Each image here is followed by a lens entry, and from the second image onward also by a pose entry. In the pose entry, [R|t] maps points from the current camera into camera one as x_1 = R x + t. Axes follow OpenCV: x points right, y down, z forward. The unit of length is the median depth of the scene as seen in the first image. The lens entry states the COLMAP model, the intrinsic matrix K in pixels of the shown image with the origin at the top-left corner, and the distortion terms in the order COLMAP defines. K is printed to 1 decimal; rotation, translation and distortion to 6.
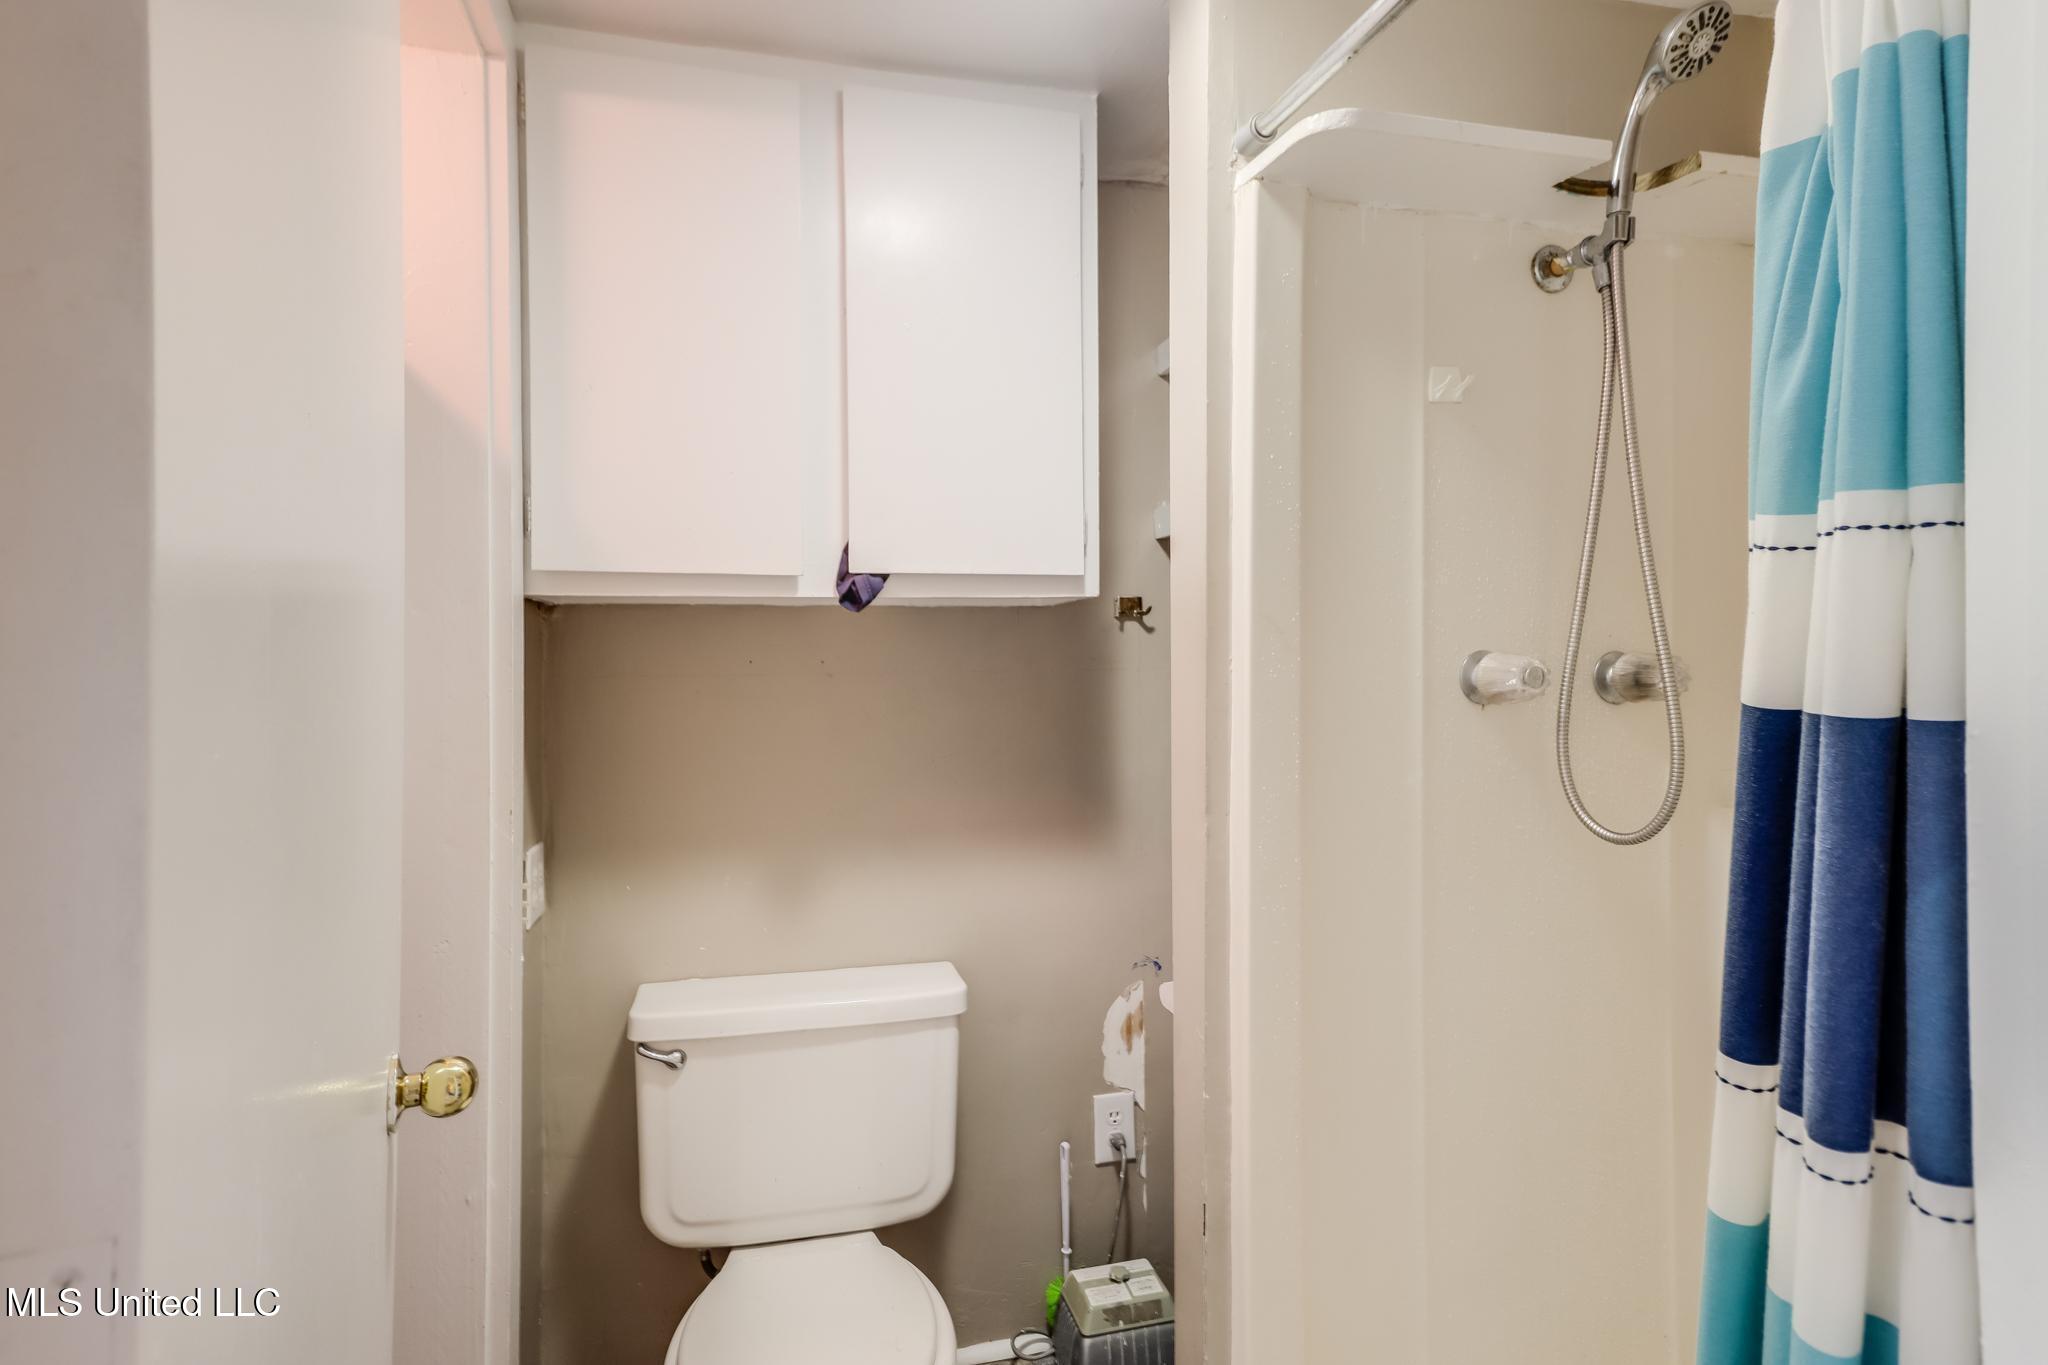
lens RADIAL K [[1111.6, 0, 1026.0], [0, 1111.6, 648.8], [0, 0, 1]] dist [-0.000803, -0.001011]
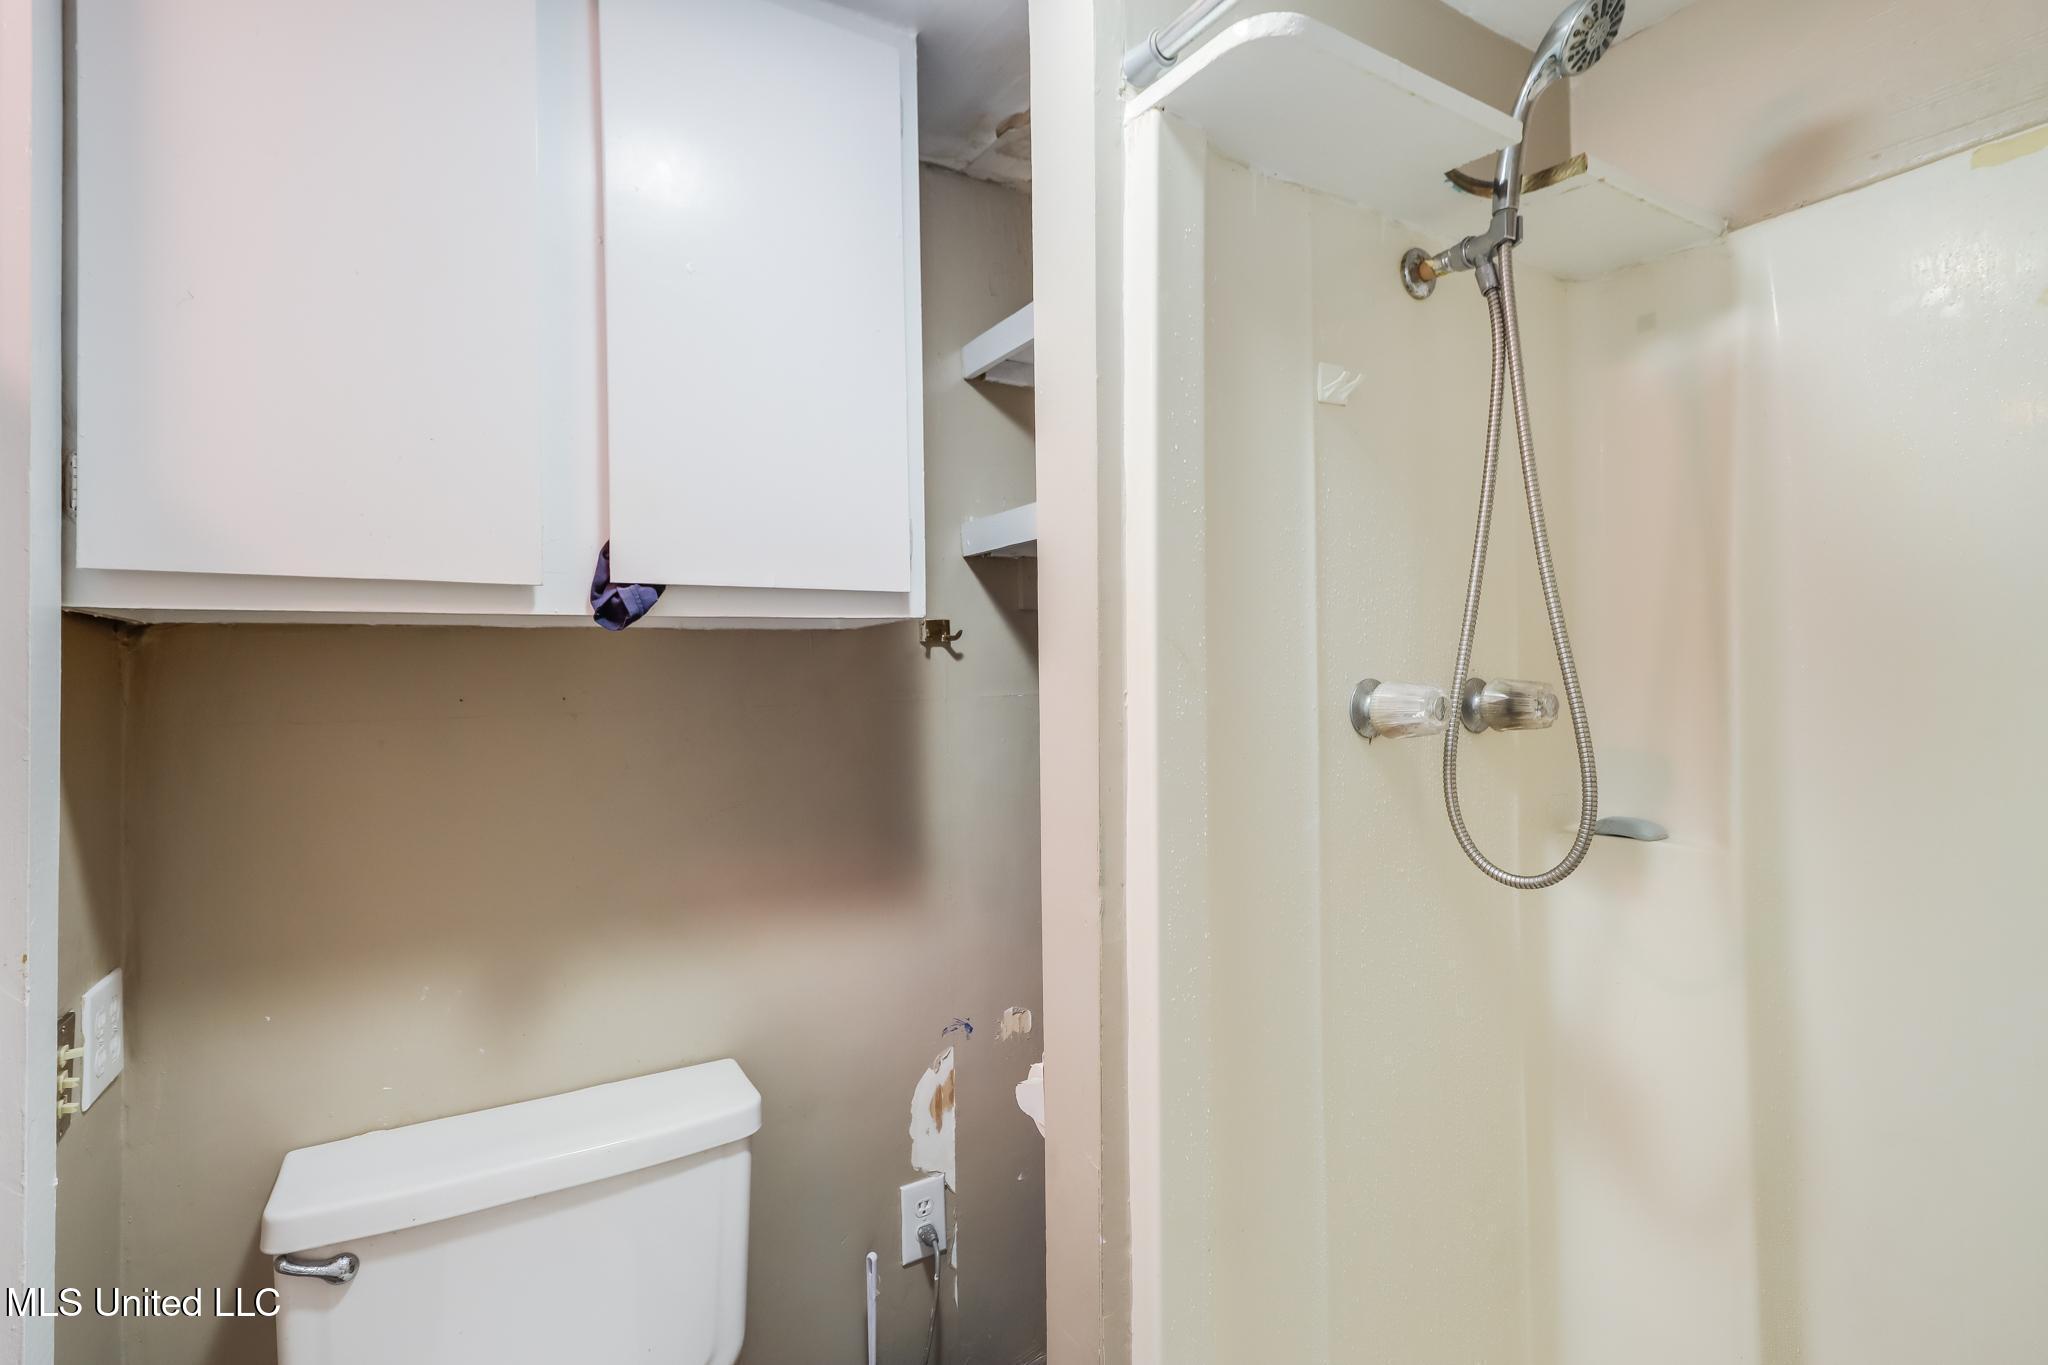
lens RADIAL K [[1006.3, 0, 1058.0], [0, 1006.3, 654.7], [0, 0, 1]] dist [0.013842, -0.013566]
pose [[0.957574, -0.003213, 0.288171, -0.066789], [0.008100, 0.999843, -0.015770, -0.006836], [-0.288075, 0.017435, 0.957449, 0.267533]]
